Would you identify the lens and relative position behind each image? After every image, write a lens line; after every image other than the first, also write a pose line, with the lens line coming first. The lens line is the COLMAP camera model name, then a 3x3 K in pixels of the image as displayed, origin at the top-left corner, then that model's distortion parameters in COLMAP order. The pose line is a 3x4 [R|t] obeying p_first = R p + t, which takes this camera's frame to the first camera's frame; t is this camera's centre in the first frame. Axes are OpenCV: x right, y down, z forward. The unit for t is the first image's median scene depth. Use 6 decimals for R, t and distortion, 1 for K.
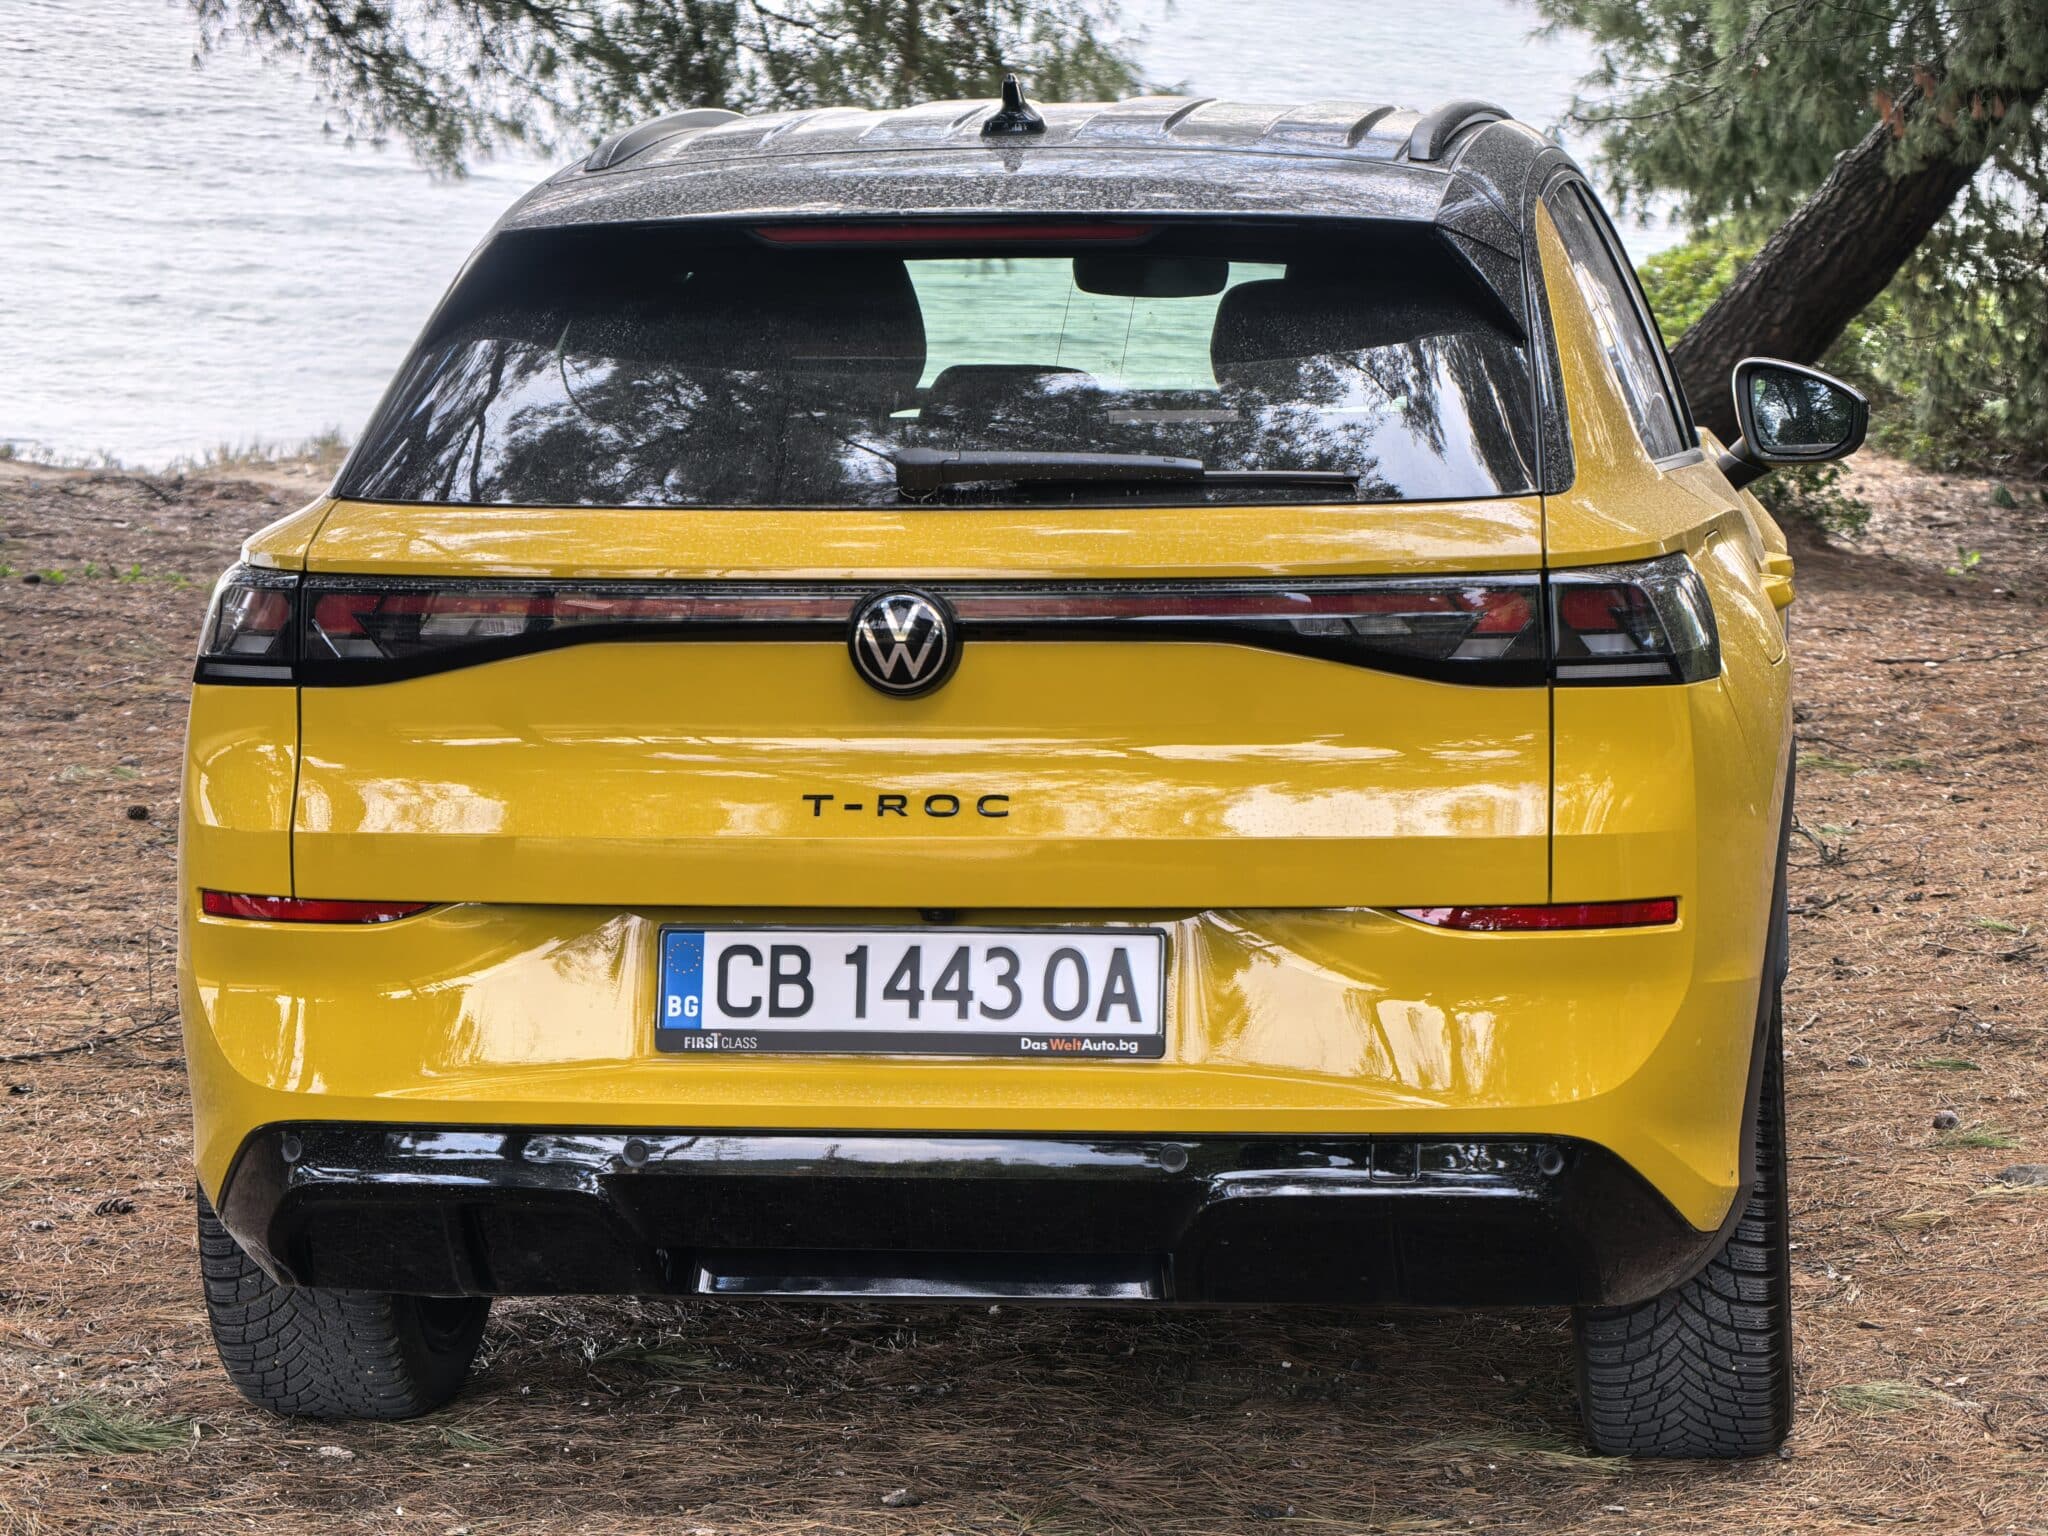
lens RADIAL K [[5170.2, 0, 1011.7], [0, 5170.2, 759.6], [0, 0, 1]] dist [0.449831, 0.000000]
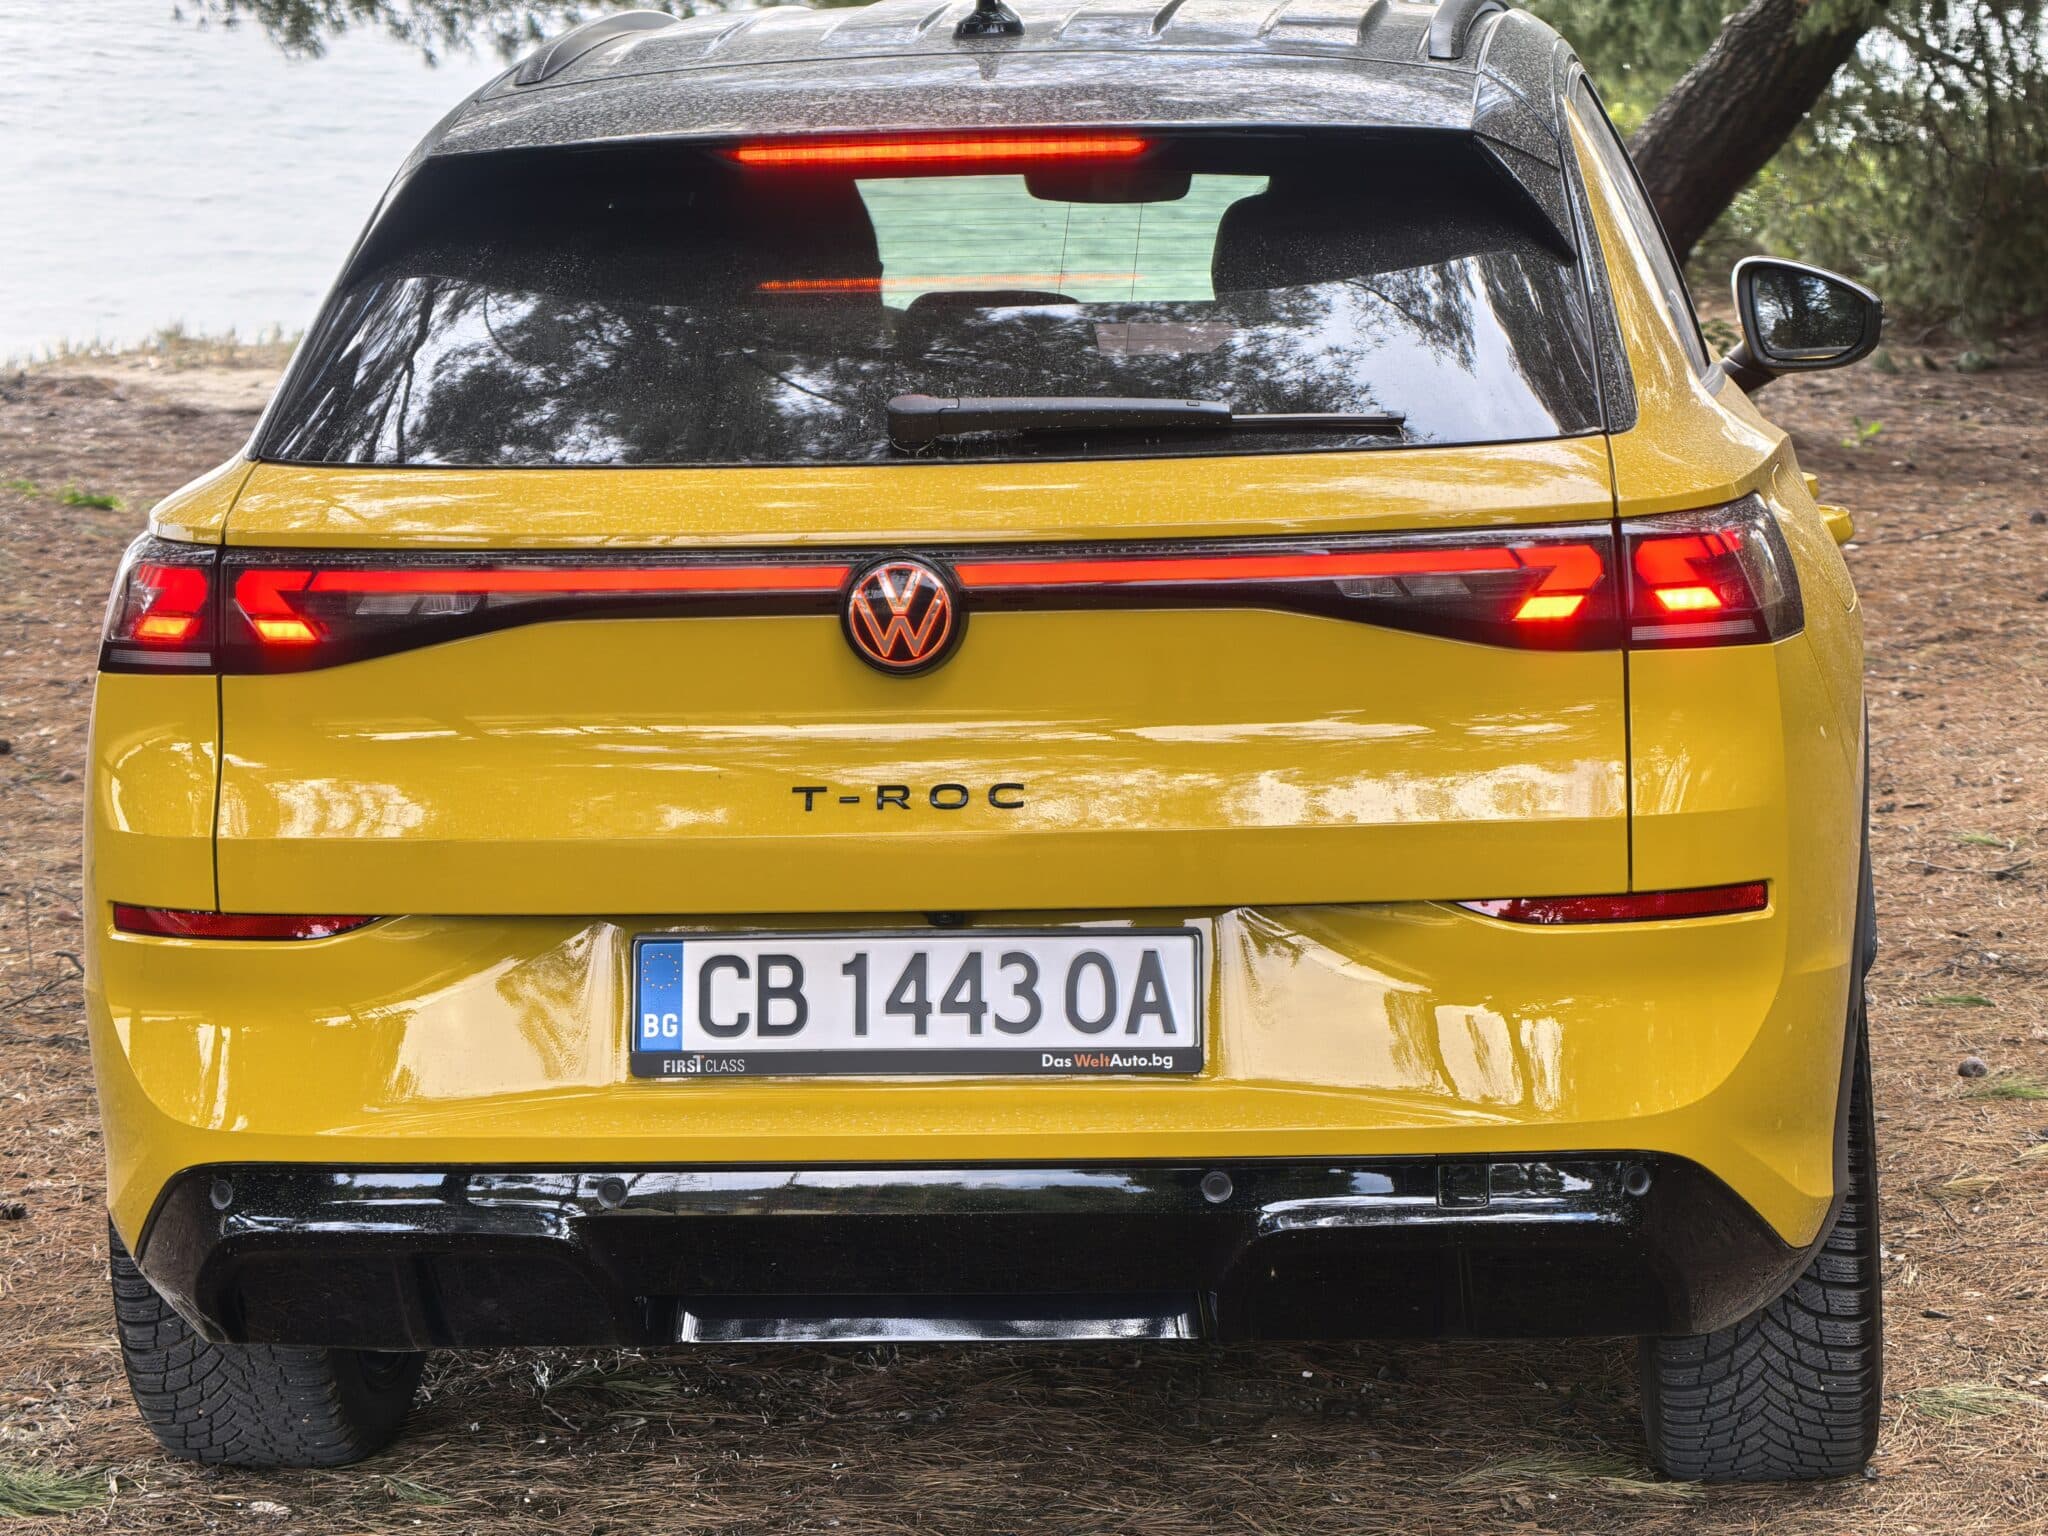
lens RADIAL K [[5170.2, 0, 1033.2], [0, 5170.2, 748.3], [0, 0, 1]] dist [0.449831, 0.000000]
pose [[0.999244, -0.021665, 0.032274, -0.027124], [0.020930, 0.999518, 0.022940, -0.019401], [-0.032756, -0.022247, 0.999216, 0.105030]]
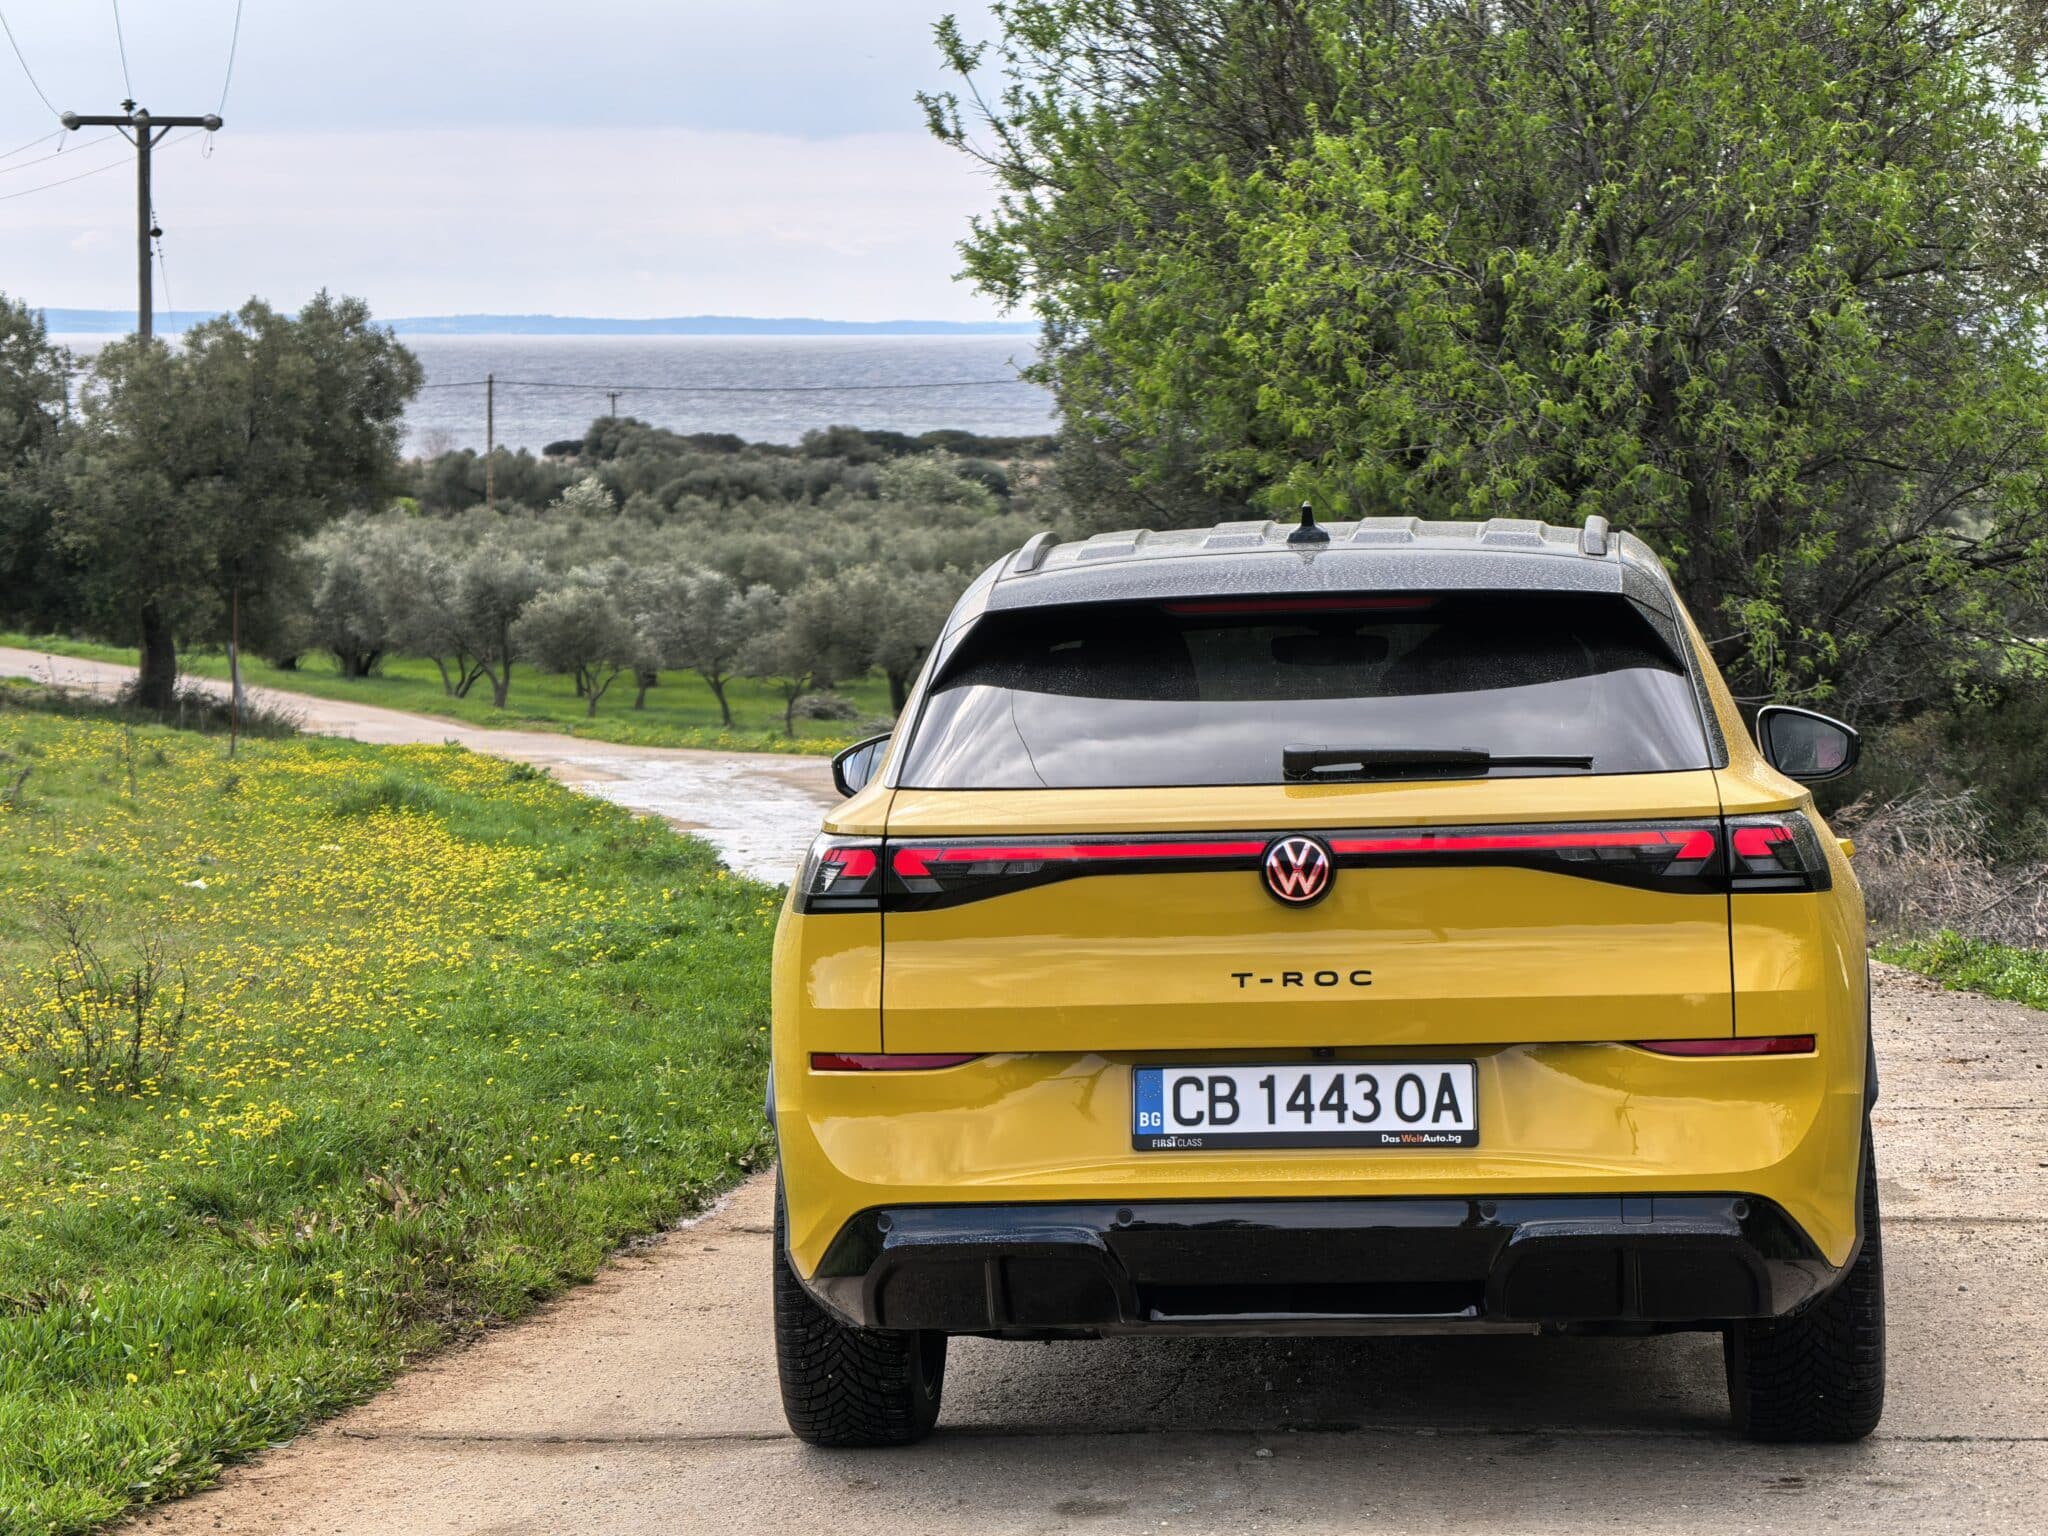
lens RADIAL K [[5170.2, 0, 1040.9], [0, 5170.2, 753.9], [0, 0, 1]] dist [0.449831, 0.000000]
pose [[0.998476, -0.016259, 0.052743, -0.171647], [0.020852, 0.995925, -0.087737, 0.072991], [-0.051101, 0.088703, 0.994746, -0.489573]]
